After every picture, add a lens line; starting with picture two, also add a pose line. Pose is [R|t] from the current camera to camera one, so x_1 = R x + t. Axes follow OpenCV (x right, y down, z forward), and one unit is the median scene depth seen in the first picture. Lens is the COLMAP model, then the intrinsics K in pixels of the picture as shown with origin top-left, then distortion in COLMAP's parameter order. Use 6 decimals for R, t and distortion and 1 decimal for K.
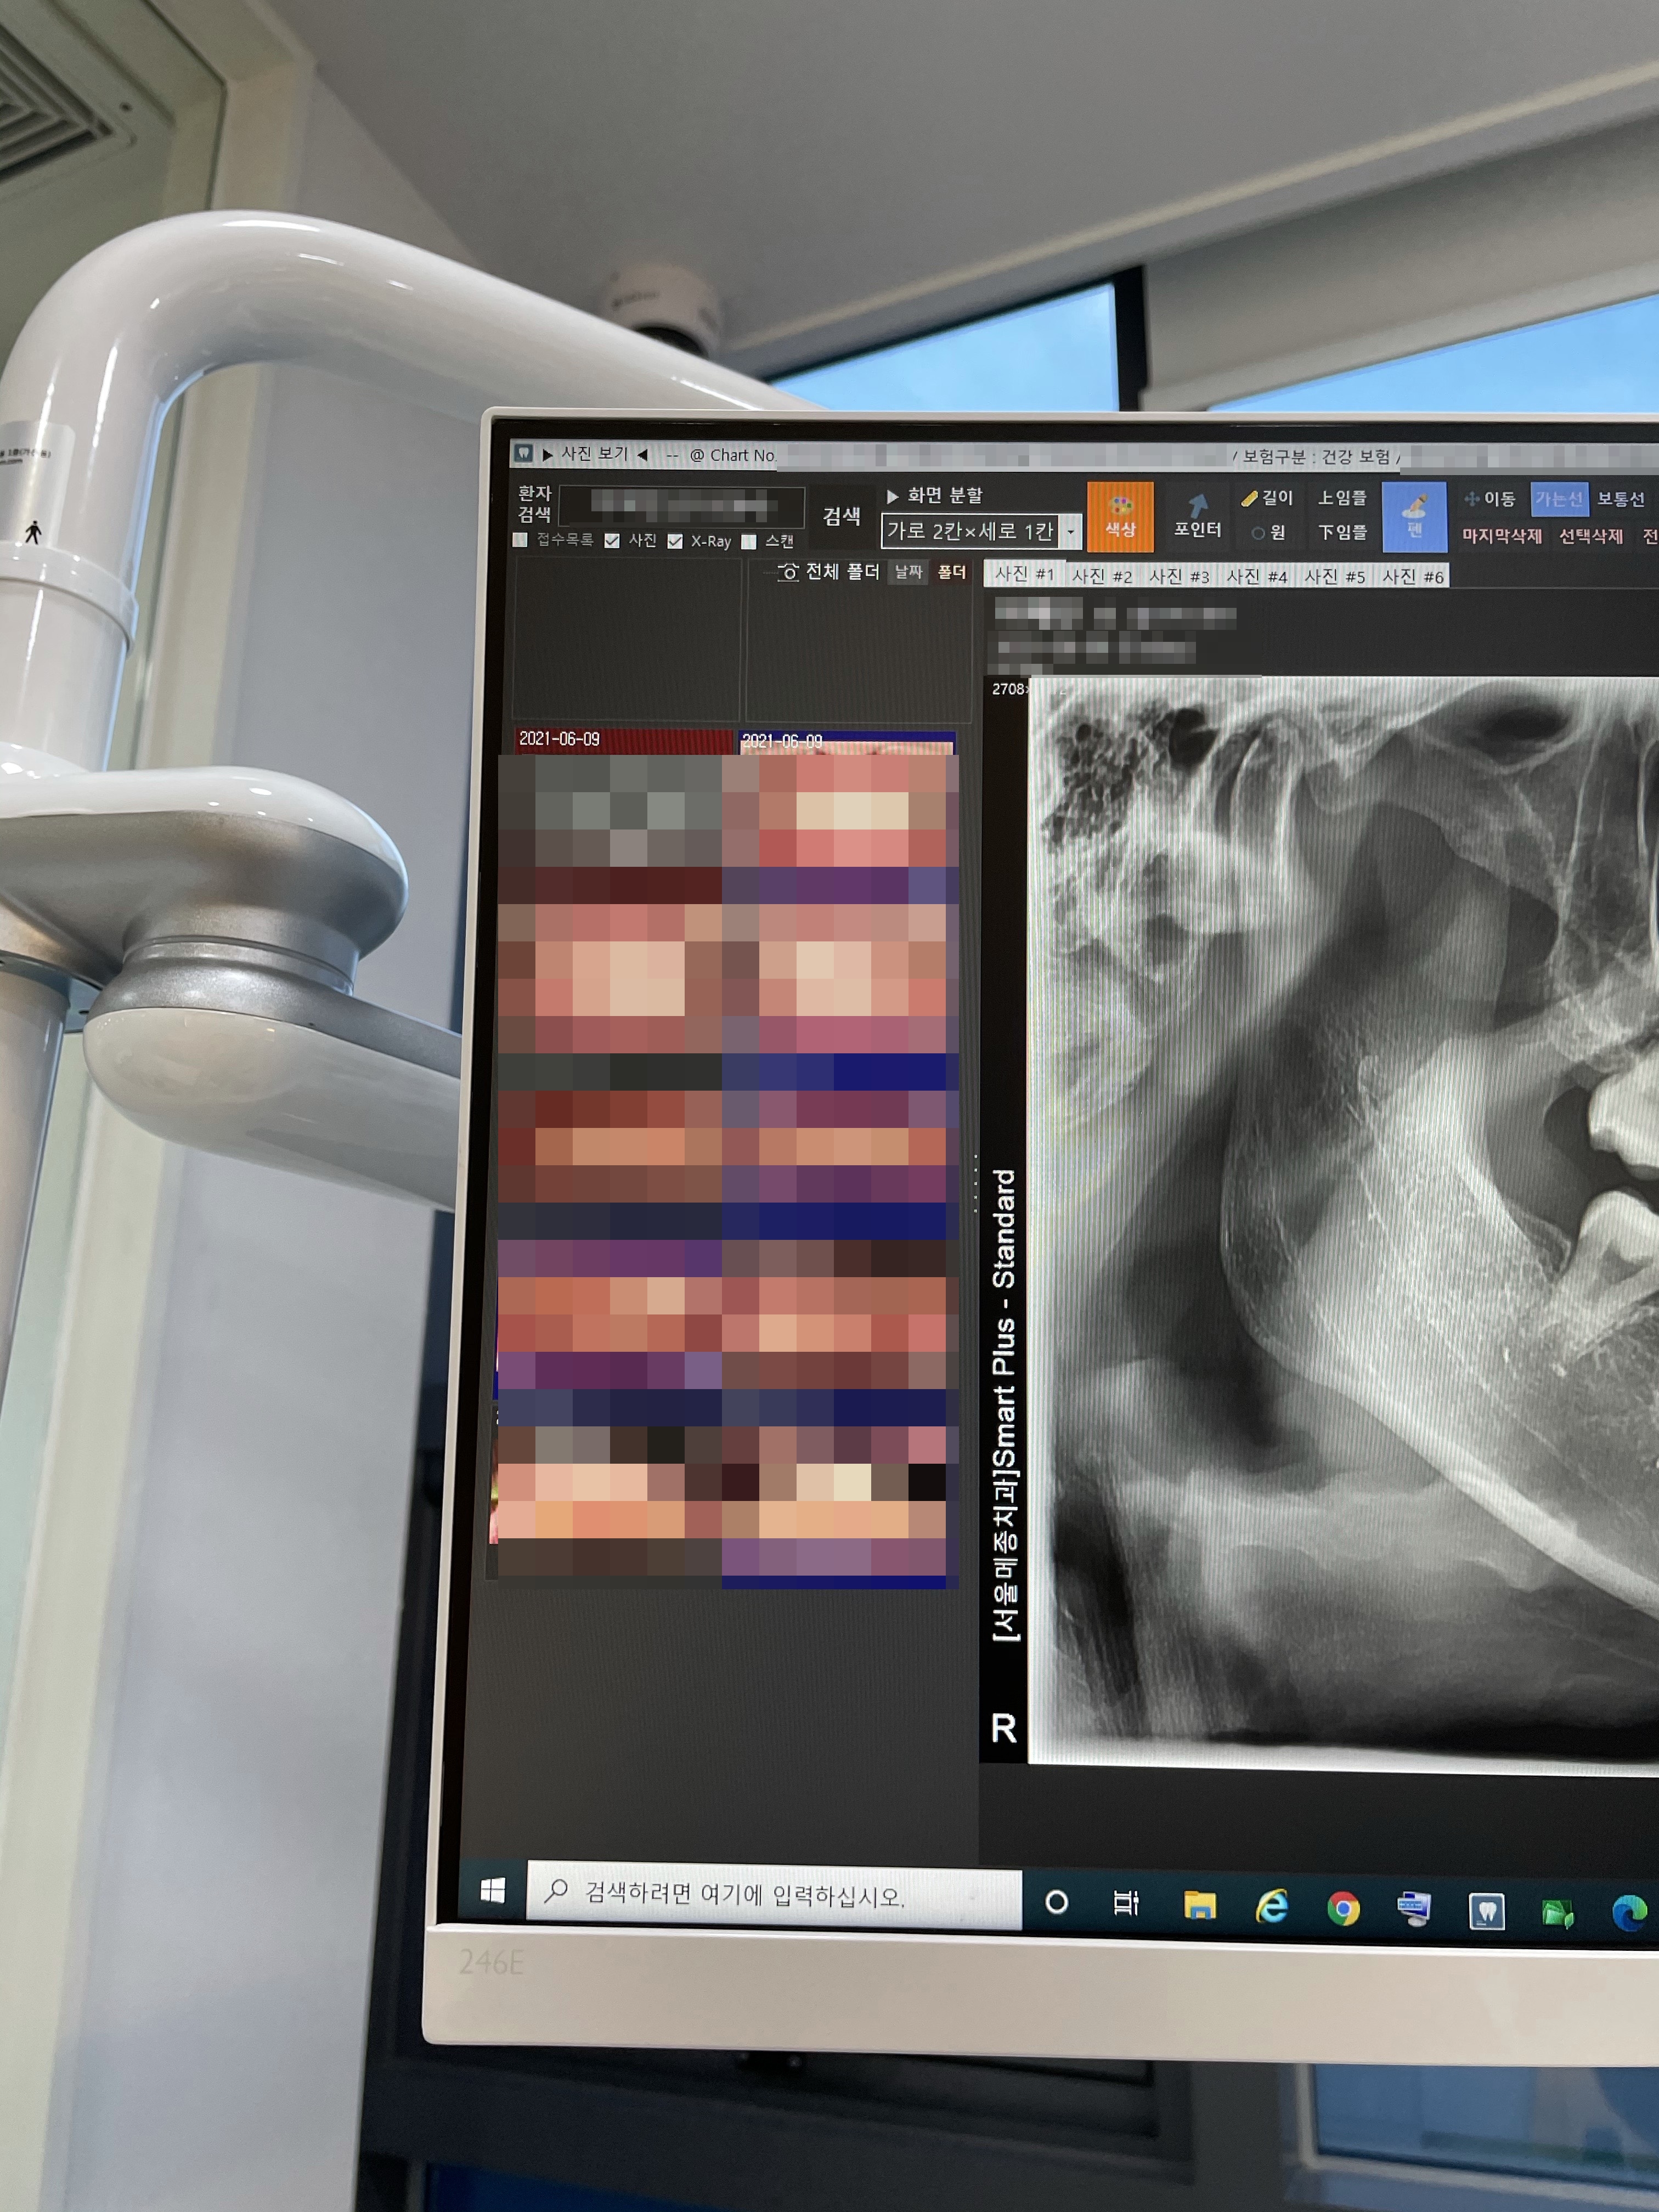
lens RADIAL K [[1666.2, 0, 833.1], [0, 1666.2, 1103.4], [0, 0, 1]] dist [0.047720, -0.052636]
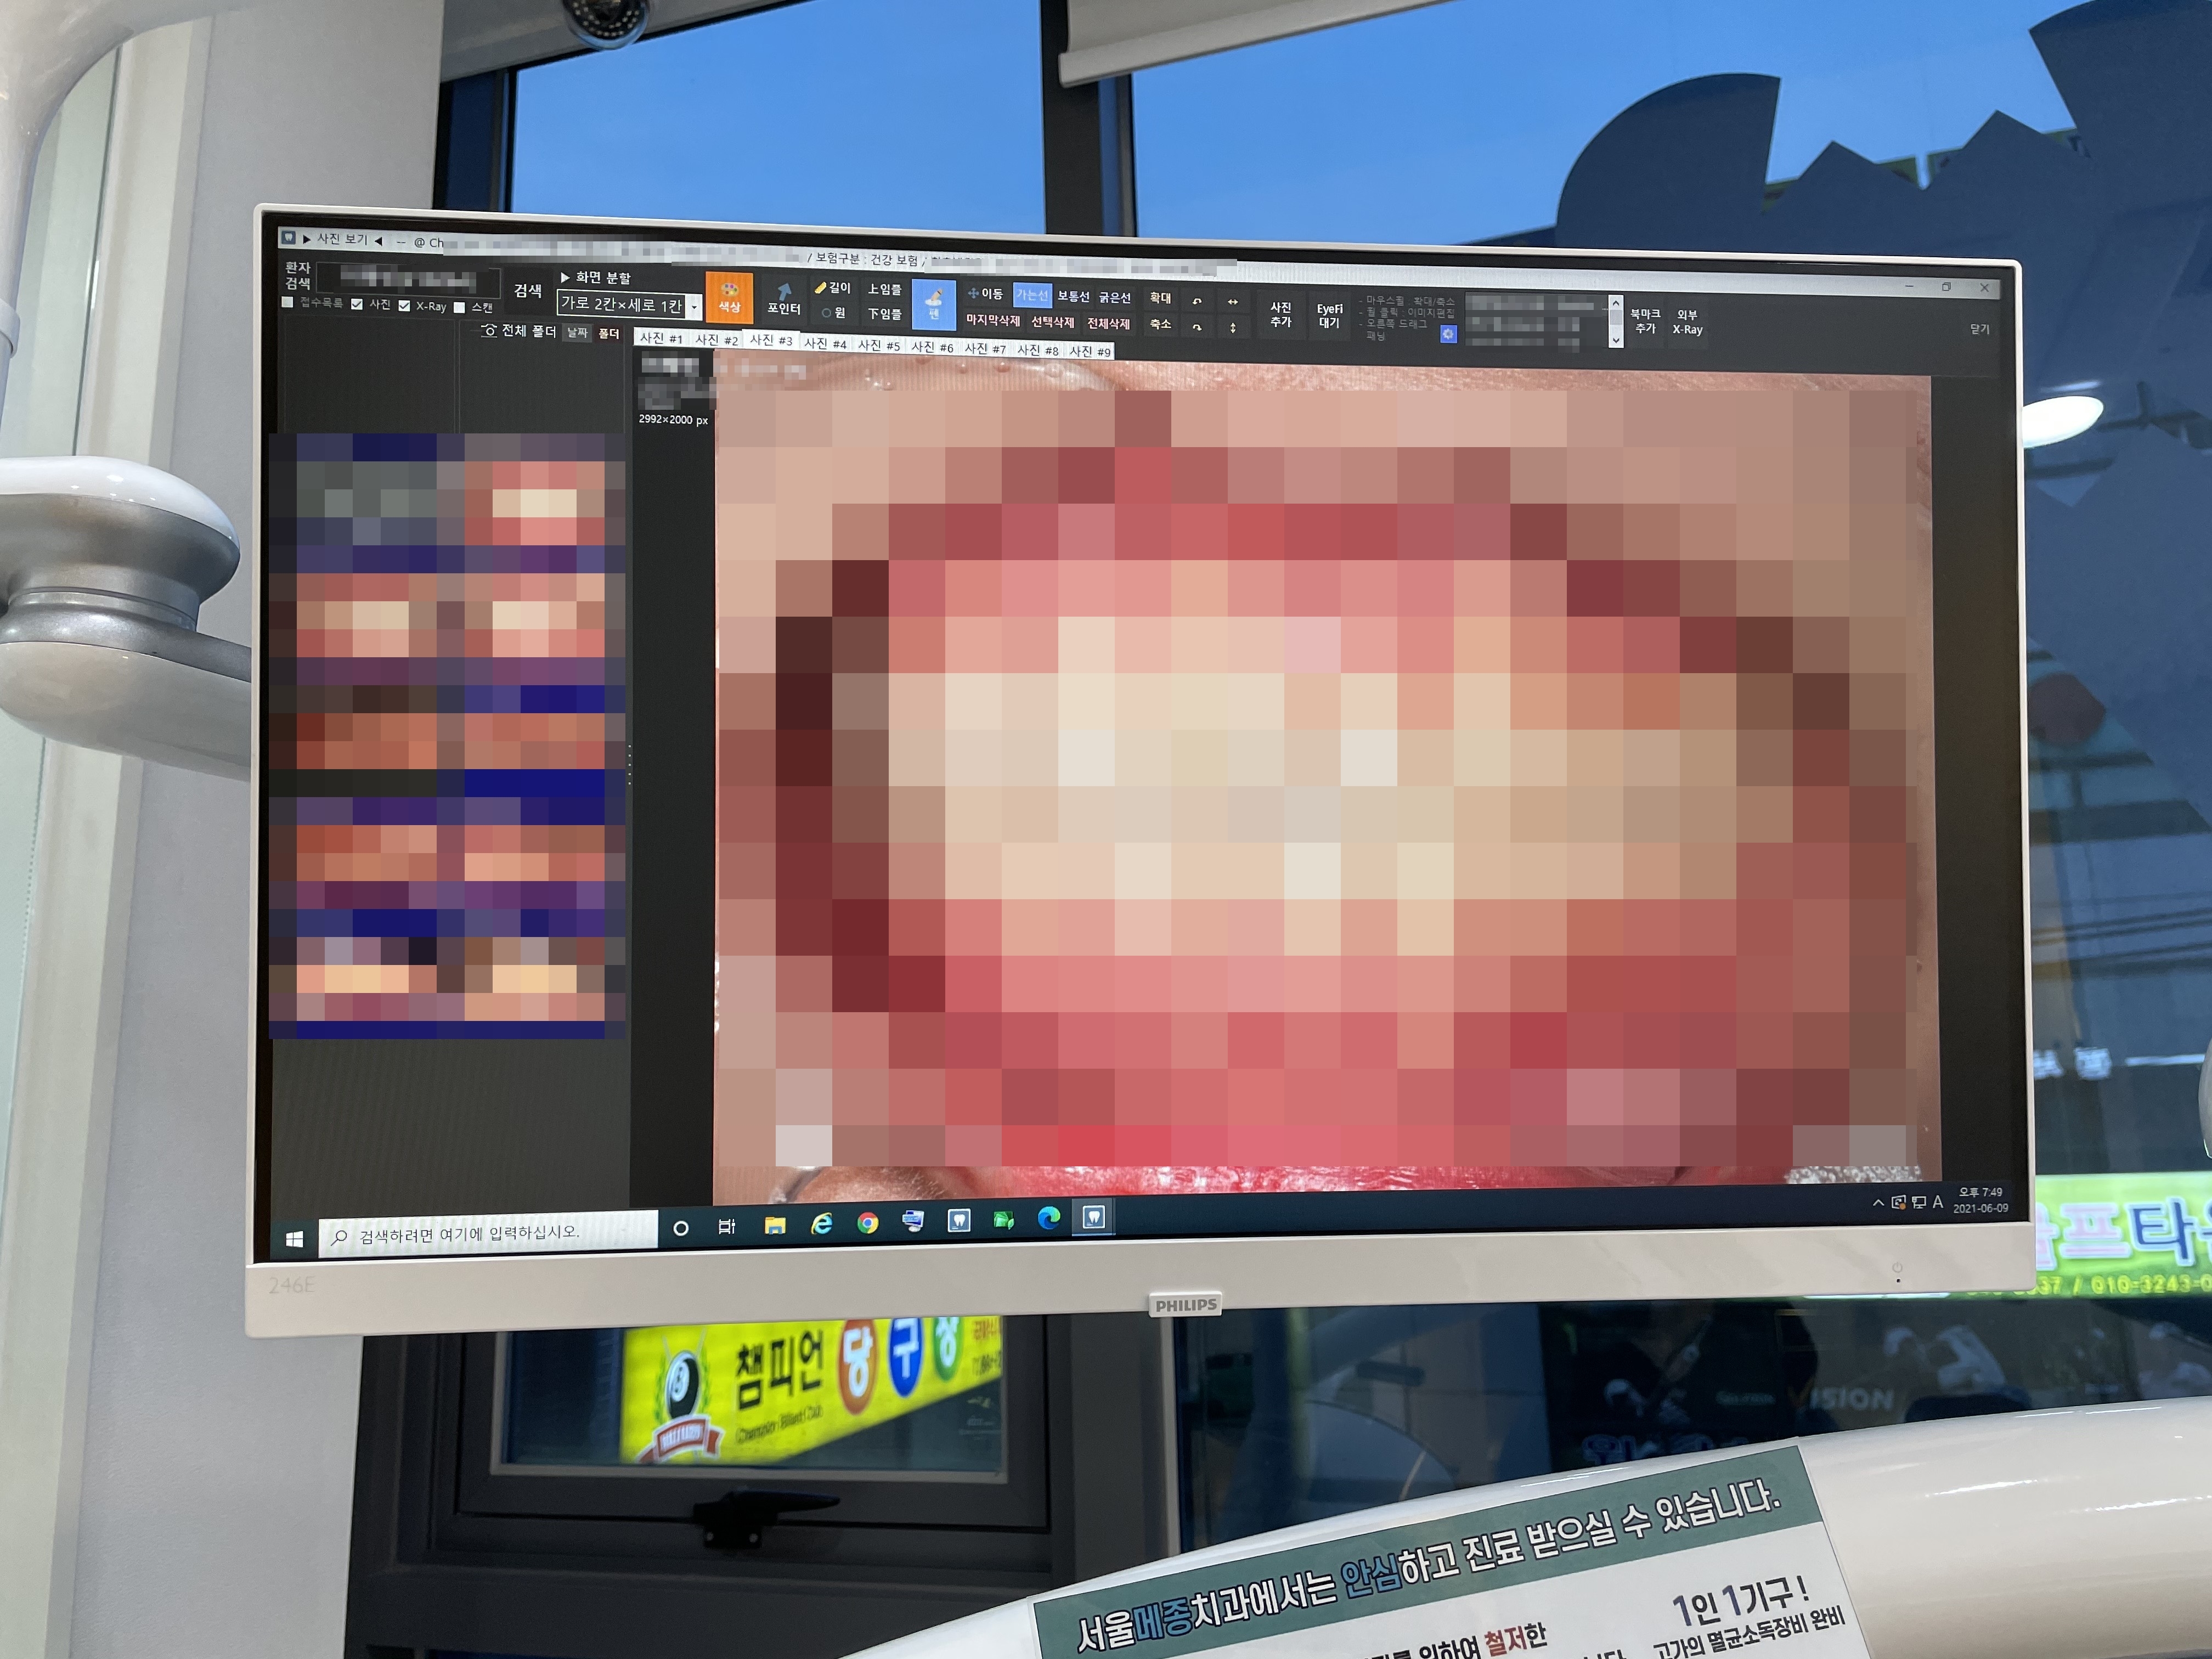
lens RADIAL K [[1666.2, 0, 1110.9], [0, 1666.2, 846.8], [0, 0, 1]] dist [0.047720, -0.052636]
pose [[0.992899, -0.015730, 0.117912, 0.320350], [0.006272, 0.996763, 0.080154, 0.004828], [-0.118791, -0.078845, 0.989784, -0.495969]]
